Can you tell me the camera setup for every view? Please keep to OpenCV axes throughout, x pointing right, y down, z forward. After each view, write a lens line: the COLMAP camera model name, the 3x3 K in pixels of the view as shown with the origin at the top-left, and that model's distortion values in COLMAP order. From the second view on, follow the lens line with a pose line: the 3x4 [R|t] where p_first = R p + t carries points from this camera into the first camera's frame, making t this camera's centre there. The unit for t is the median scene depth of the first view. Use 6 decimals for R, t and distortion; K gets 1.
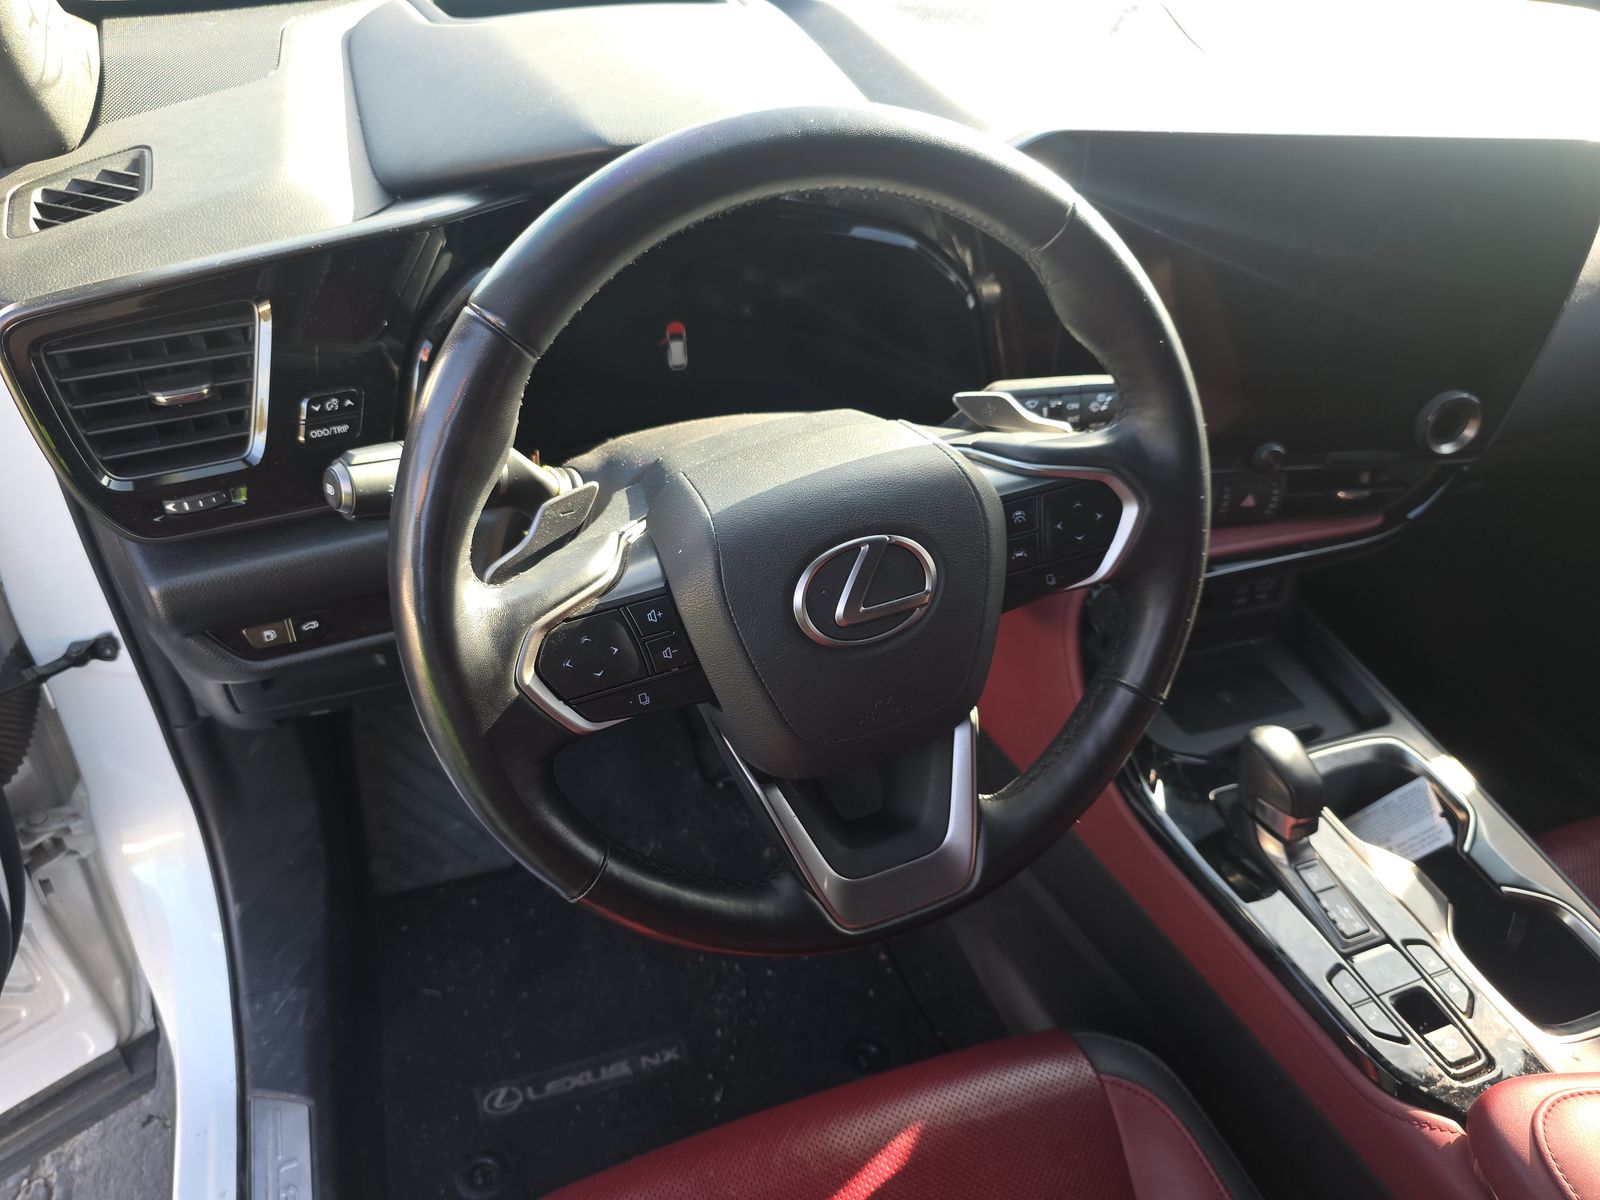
lens RADIAL K [[1149.6, 0, 799.7], [0, 1149.6, 612.8], [0, 0, 1]] dist [0.026978, -0.000544]
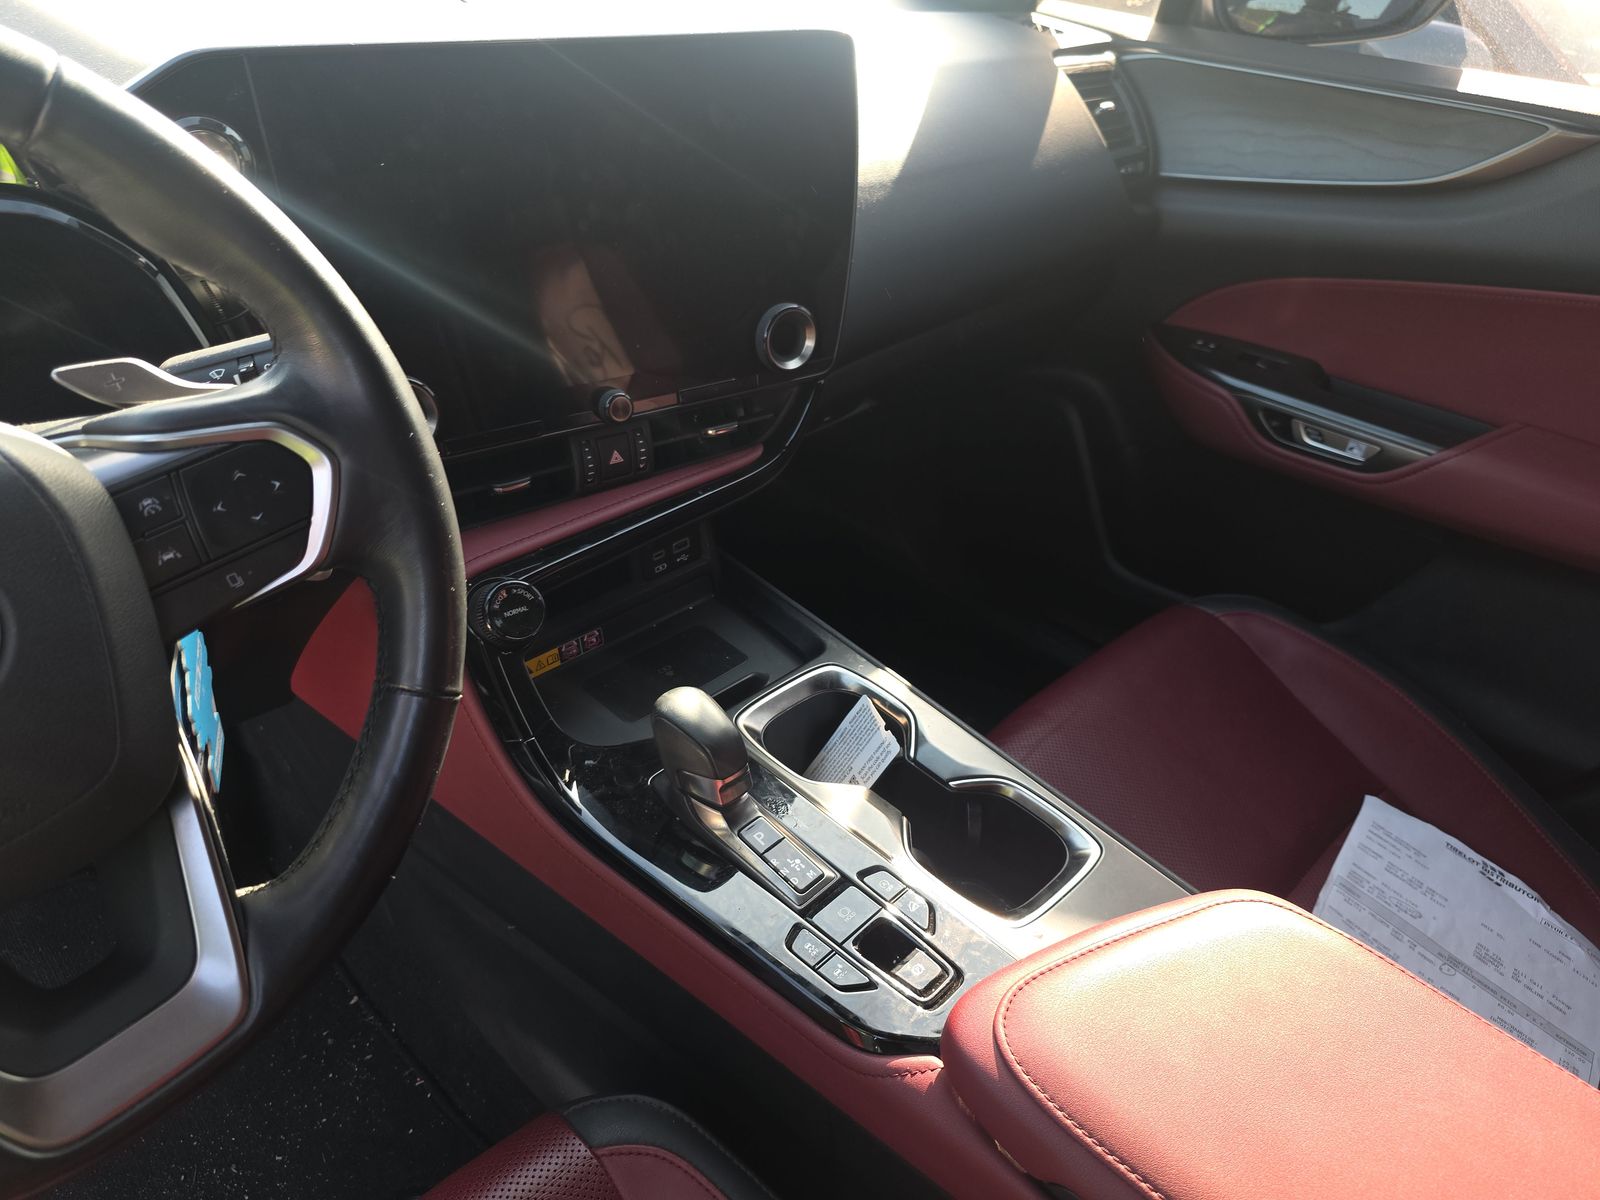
lens RADIAL K [[1109.9, 0, 787.3], [0, 1109.9, 594.0], [0, 0, 1]] dist [0.060697, -0.041466]
pose [[0.912275, -0.250827, 0.323792, 0.238864], [0.270022, 0.962738, -0.014989, 0.067570], [-0.307967, 0.101105, 0.946010, 0.161560]]
